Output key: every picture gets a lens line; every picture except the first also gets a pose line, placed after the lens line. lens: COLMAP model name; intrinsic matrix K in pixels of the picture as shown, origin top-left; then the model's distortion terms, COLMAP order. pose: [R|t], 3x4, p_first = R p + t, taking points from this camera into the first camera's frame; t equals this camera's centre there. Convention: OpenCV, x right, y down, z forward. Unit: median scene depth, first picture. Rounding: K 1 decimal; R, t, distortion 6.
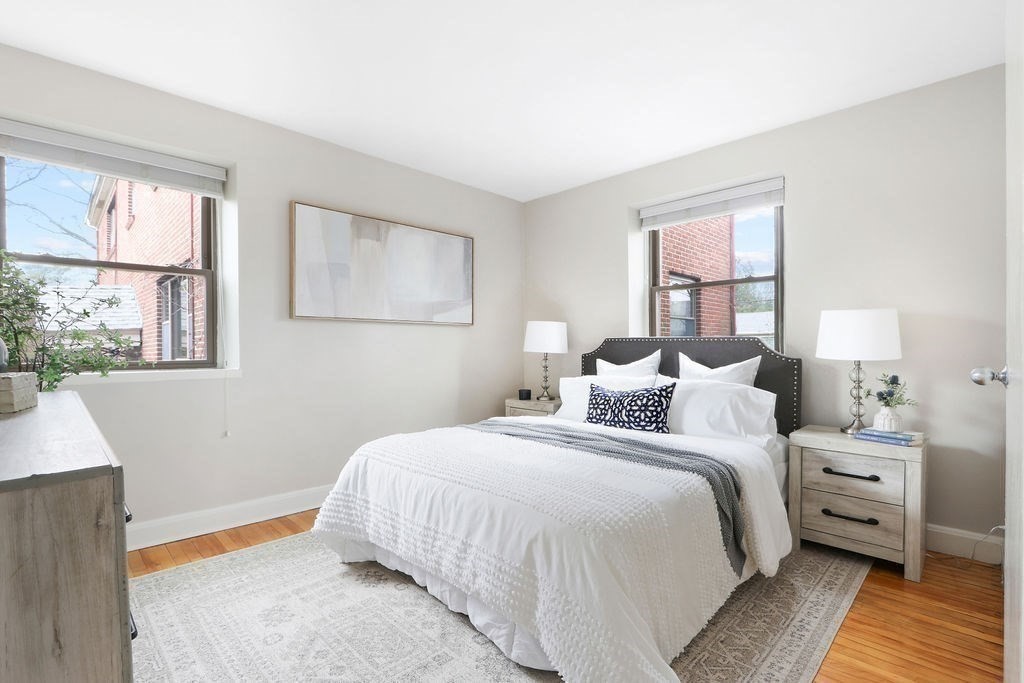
lens RADIAL K [[479.2, 0, 514.3], [0, 479.2, 343.5], [0, 0, 1]] dist [-0.016438, 0.000477]
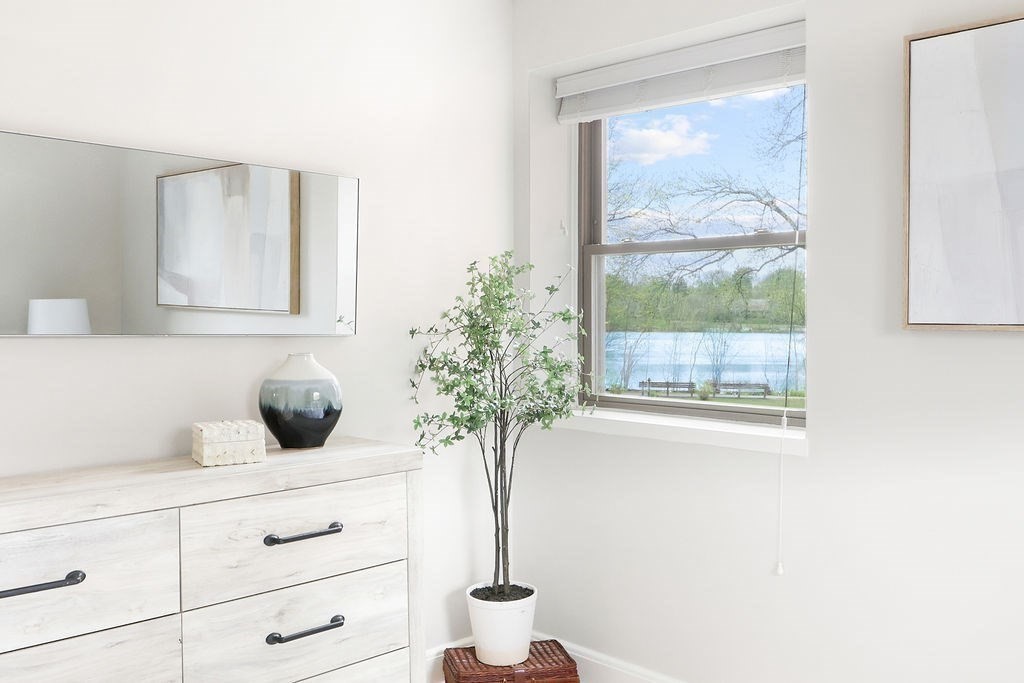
lens RADIAL K [[962.0, 0, 509.2], [0, 962.0, 322.1], [0, 0, 1]] dist [-0.017619, -0.008841]
pose [[0.003121, 0.005555, -0.999980, 0.304724], [-0.004795, 0.999973, 0.005540, -0.054767], [0.999984, 0.004778, 0.003148, 0.584683]]
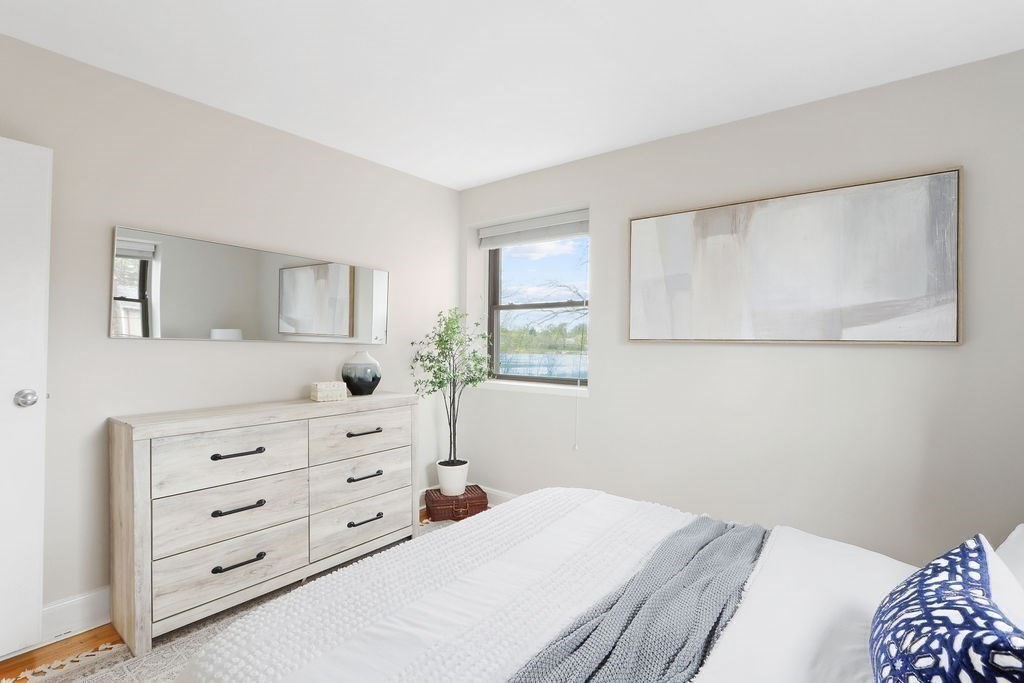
lens RADIAL K [[479.2, 0, 514.3], [0, 479.2, 343.5], [0, 0, 1]] dist [-0.016438, 0.000477]
pose [[0.140899, -0.005406, -0.990009, 0.396256], [-0.012015, 0.999902, -0.007170, -0.035280], [0.989951, 0.012905, 0.140820, 0.565140]]
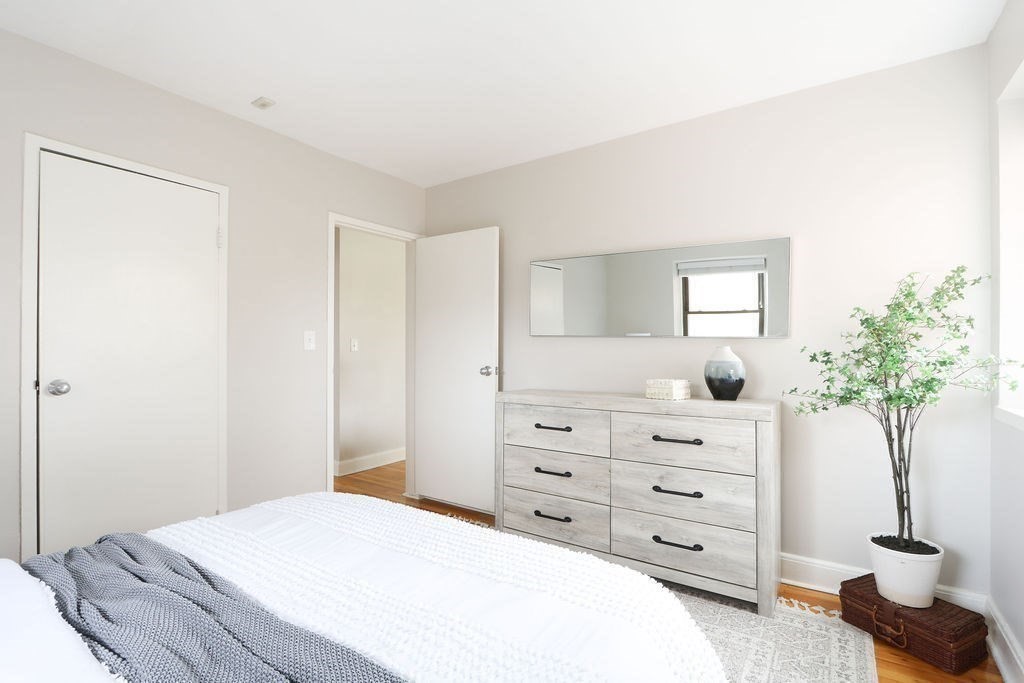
lens RADIAL K [[479.2, 0, 514.3], [0, 479.2, 343.5], [0, 0, 1]] dist [-0.016438, 0.000477]
pose [[-0.978310, -0.002666, -0.207127, -0.042667], [-0.003558, 0.999986, 0.003935, -0.029600], [0.207113, 0.004587, -0.978306, 1.029488]]
